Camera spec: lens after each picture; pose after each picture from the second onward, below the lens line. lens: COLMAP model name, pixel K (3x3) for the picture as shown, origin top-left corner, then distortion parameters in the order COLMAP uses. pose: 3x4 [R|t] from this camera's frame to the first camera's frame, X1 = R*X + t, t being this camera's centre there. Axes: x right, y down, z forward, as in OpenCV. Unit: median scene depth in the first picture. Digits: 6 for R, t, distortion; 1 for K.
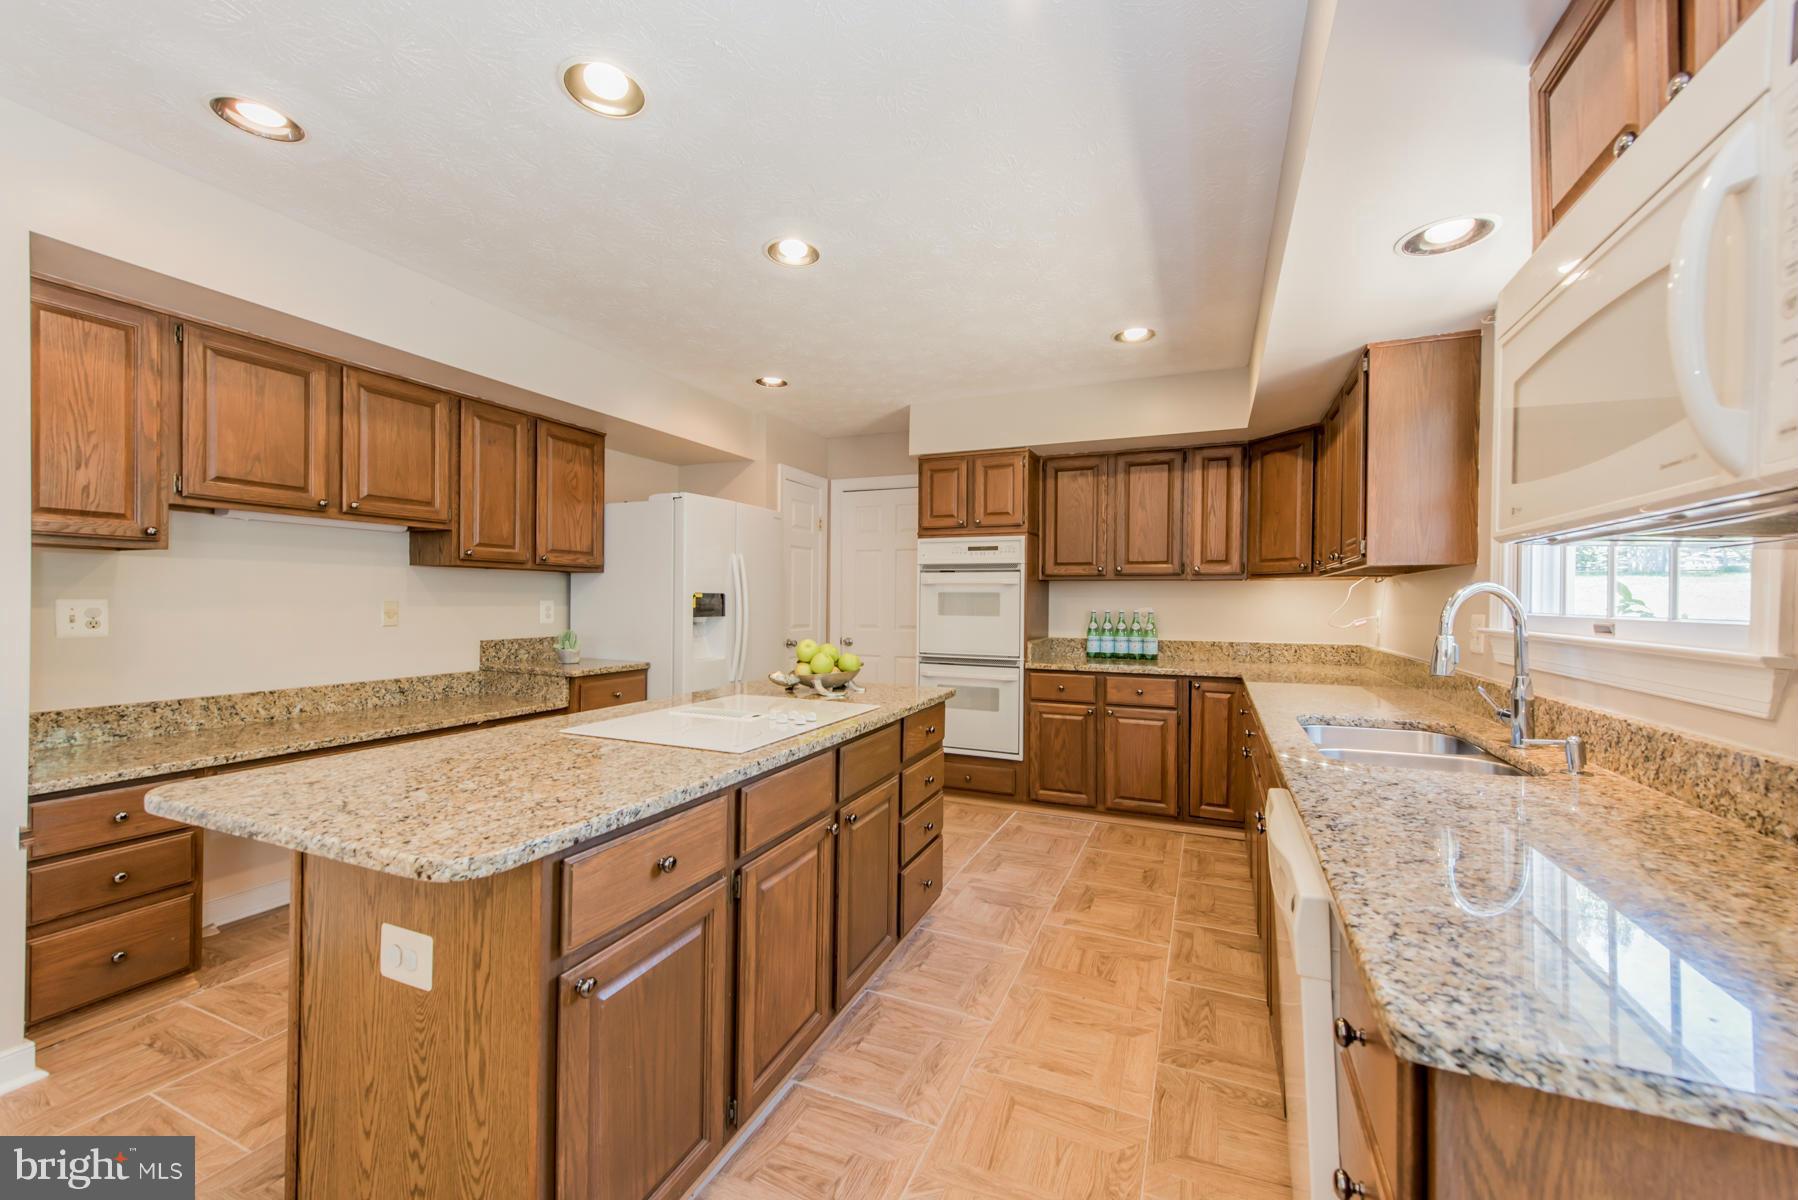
lens RADIAL K [[701.8, 0, 901.3], [0, 701.8, 604.6], [0, 0, 1]] dist [0.009878, -0.000247]
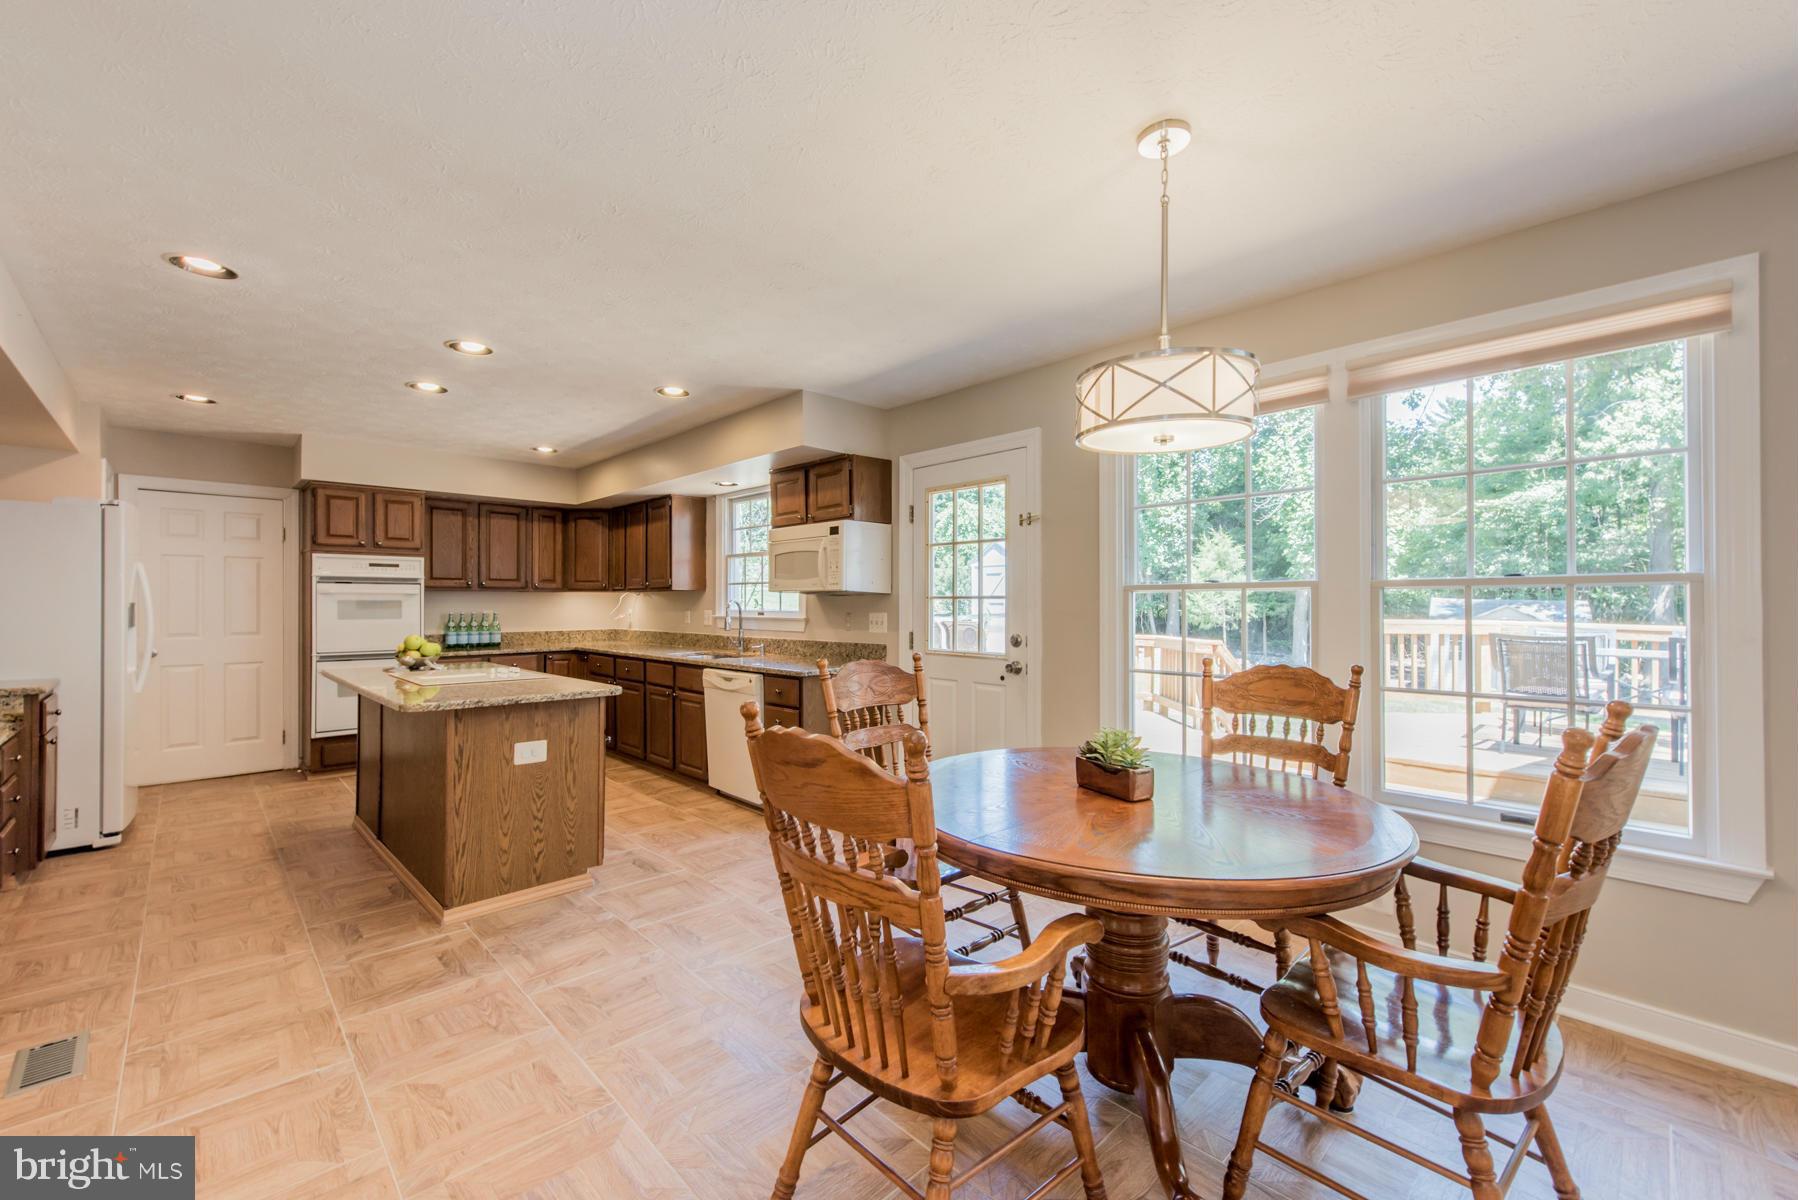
lens RADIAL K [[724.3, 0, 890.4], [0, 724.3, 603.9], [0, 0, 1]] dist [0.008913, -0.004967]
pose [[0.384196, -0.008939, 0.923208, -0.784943], [0.009443, 0.999939, 0.005752, -0.010531], [-0.923203, 0.006508, 0.384257, -0.358048]]
